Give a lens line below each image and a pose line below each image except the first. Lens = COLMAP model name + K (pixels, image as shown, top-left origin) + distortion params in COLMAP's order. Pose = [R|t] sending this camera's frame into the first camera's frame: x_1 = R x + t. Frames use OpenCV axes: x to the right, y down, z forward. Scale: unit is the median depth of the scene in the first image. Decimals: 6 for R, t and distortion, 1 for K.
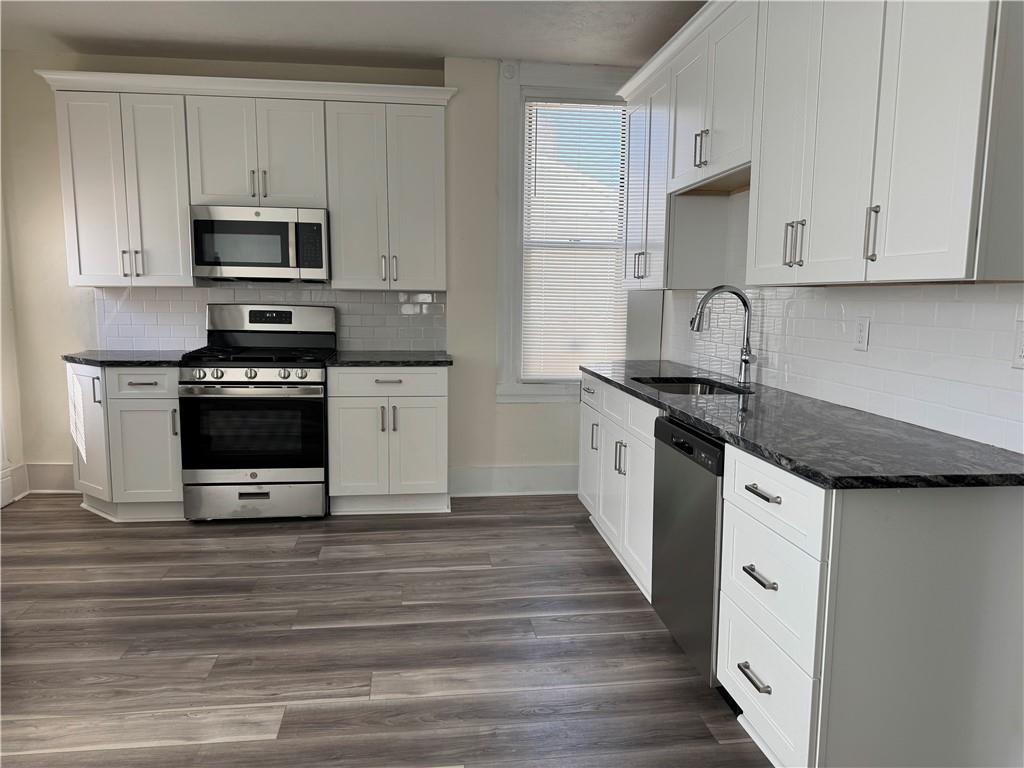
lens RADIAL K [[718.7, 0, 508.9], [0, 718.7, 385.3], [0, 0, 1]] dist [0.142584, -0.234413]
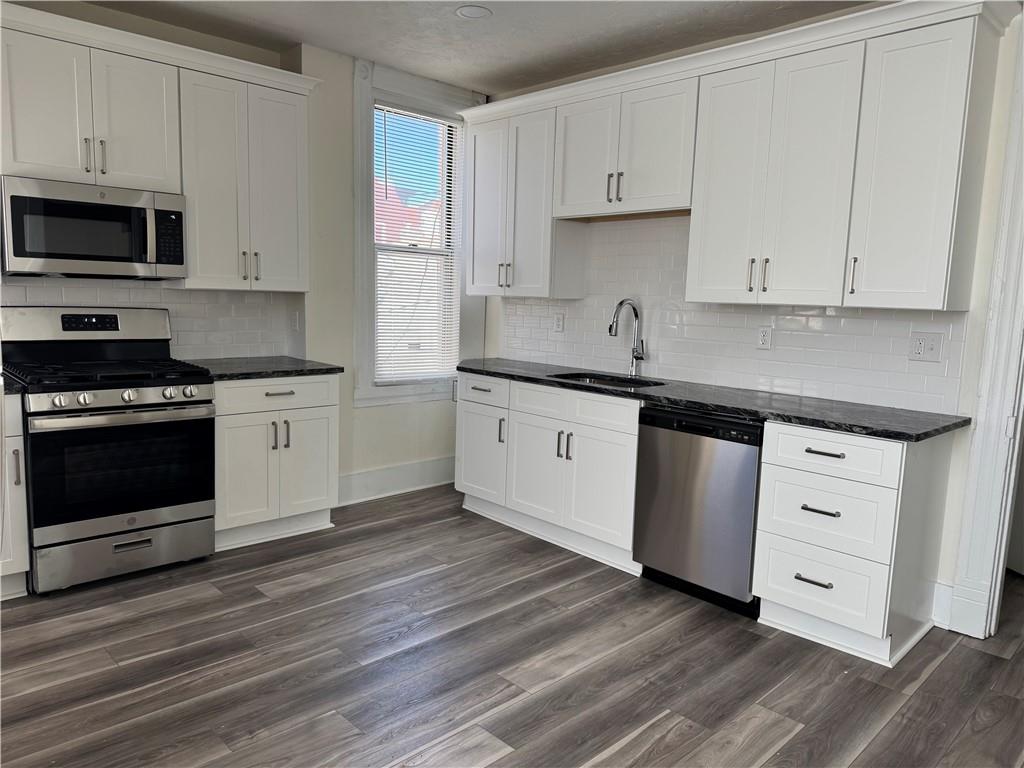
lens RADIAL K [[718.7, 0, 508.9], [0, 718.7, 385.3], [0, 0, 1]] dist [0.142584, -0.234413]
pose [[0.801700, -0.061215, 0.594583, -0.527055], [0.050998, 0.998120, 0.033998, -0.035305], [-0.595547, 0.003066, 0.803315, 0.107318]]
